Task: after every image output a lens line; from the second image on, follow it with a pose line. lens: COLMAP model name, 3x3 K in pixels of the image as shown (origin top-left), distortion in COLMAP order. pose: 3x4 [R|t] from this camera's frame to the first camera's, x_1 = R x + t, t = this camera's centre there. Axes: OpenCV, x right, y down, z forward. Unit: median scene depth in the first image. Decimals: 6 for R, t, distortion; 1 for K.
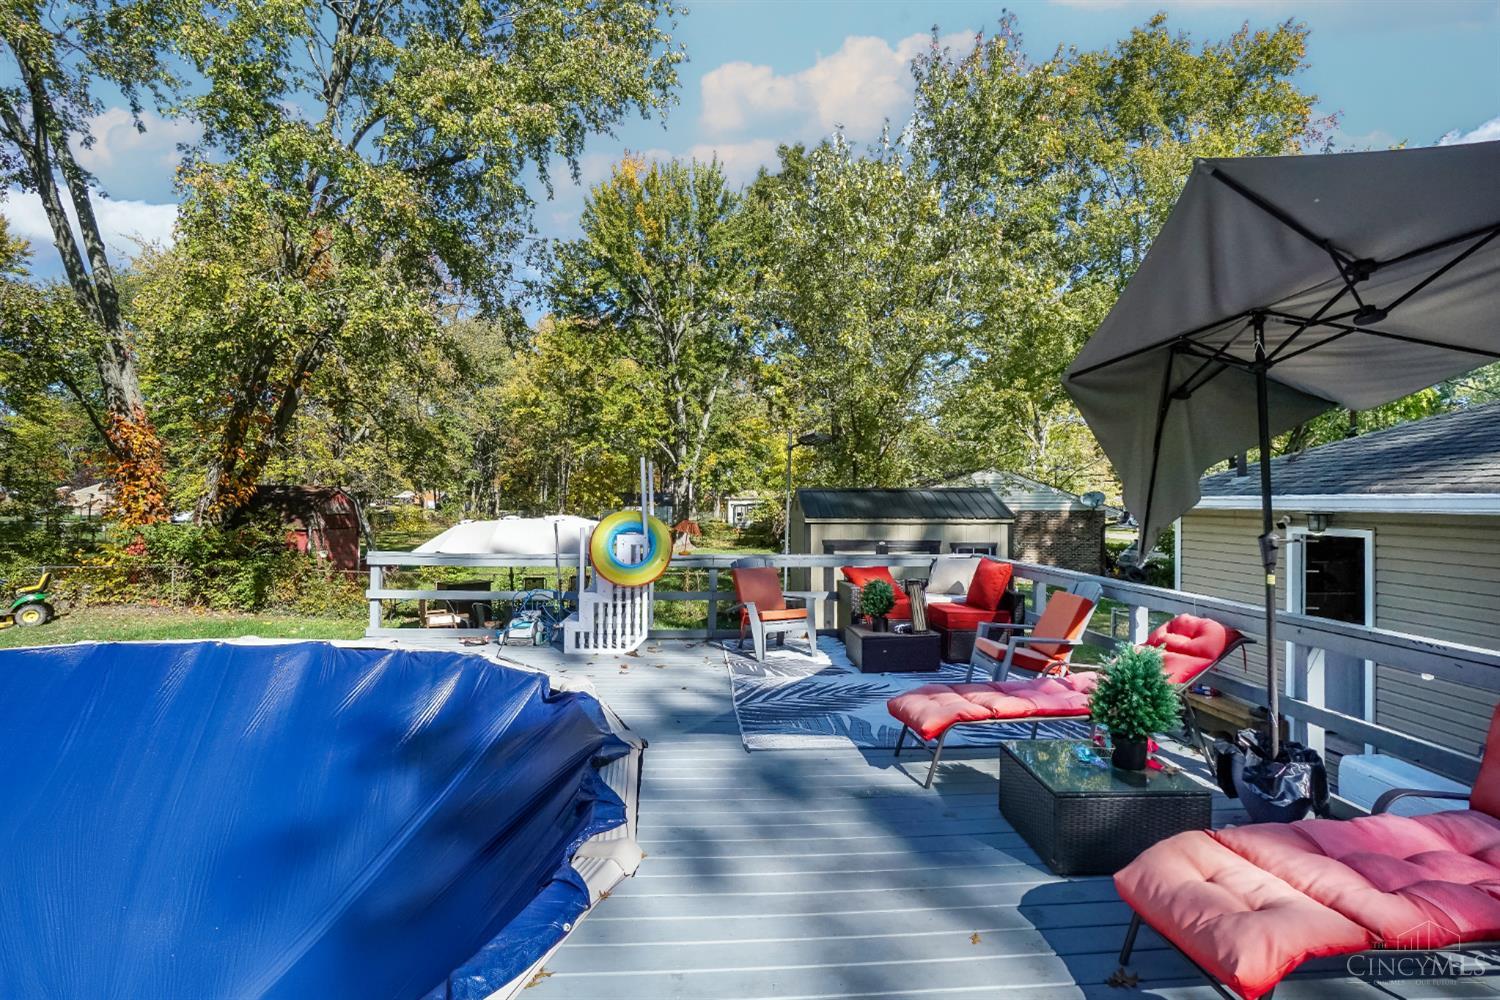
lens RADIAL K [[735.4, 0, 764.2], [0, 735.4, 493.3], [0, 0, 1]] dist [-0.024035, 0.001019]
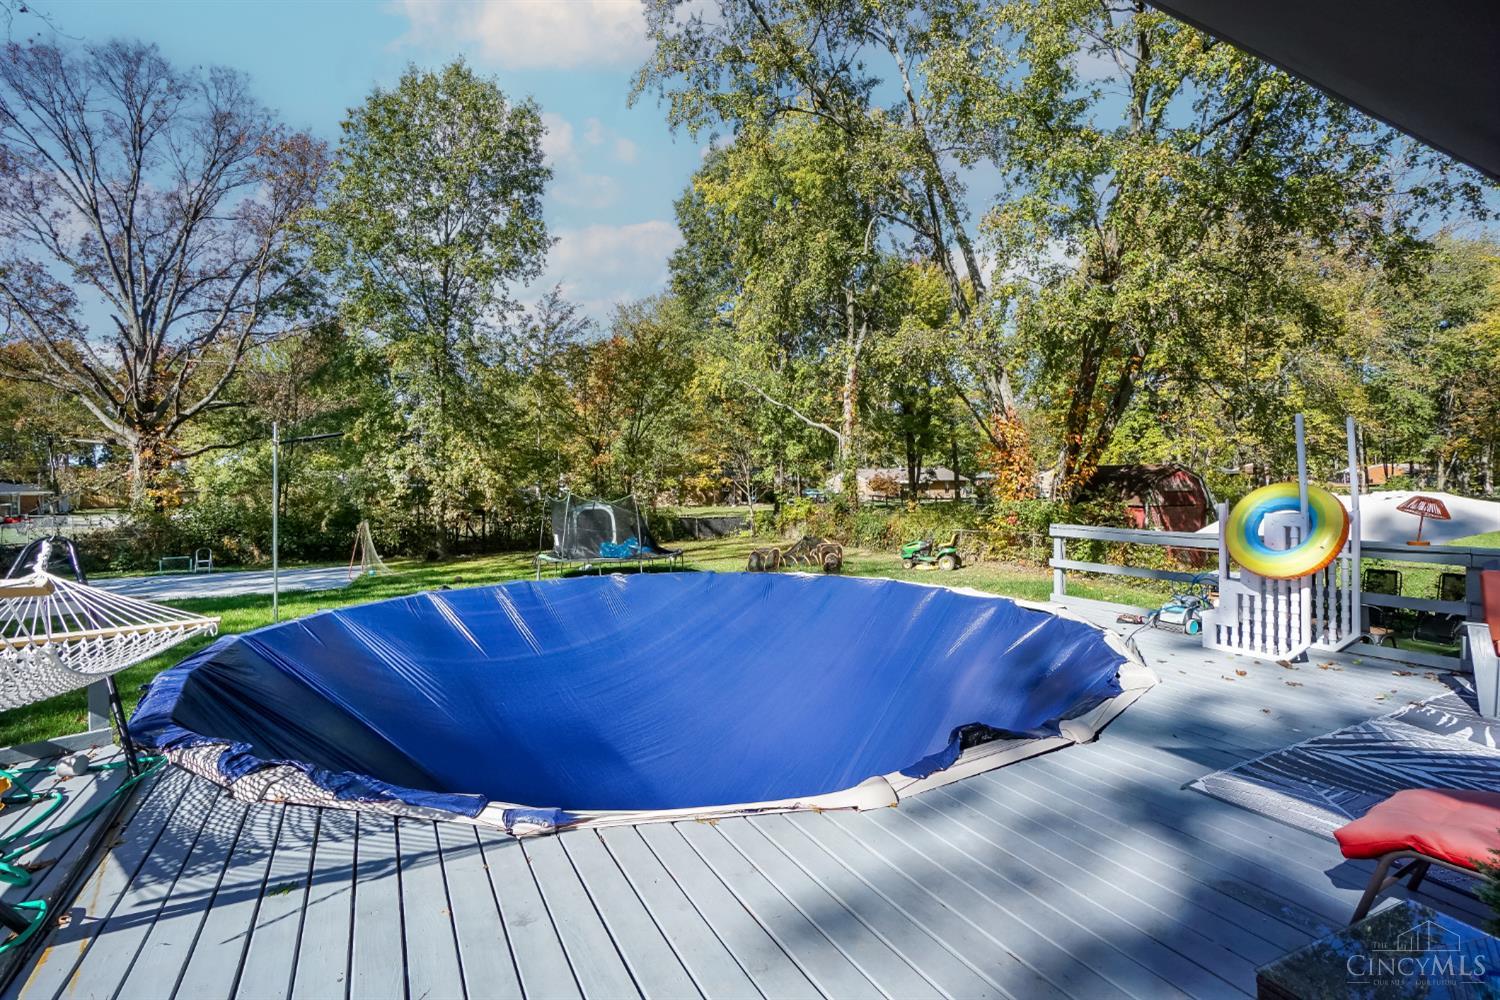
lens RADIAL K [[735.4, 0, 761.8], [0, 735.4, 494.2], [0, 0, 1]] dist [-0.024035, 0.001019]
pose [[0.388530, -0.000838, -0.921436, 0.169510], [0.029199, 0.999509, 0.011403, 0.005825], [0.920973, -0.031336, 0.388364, 0.097117]]
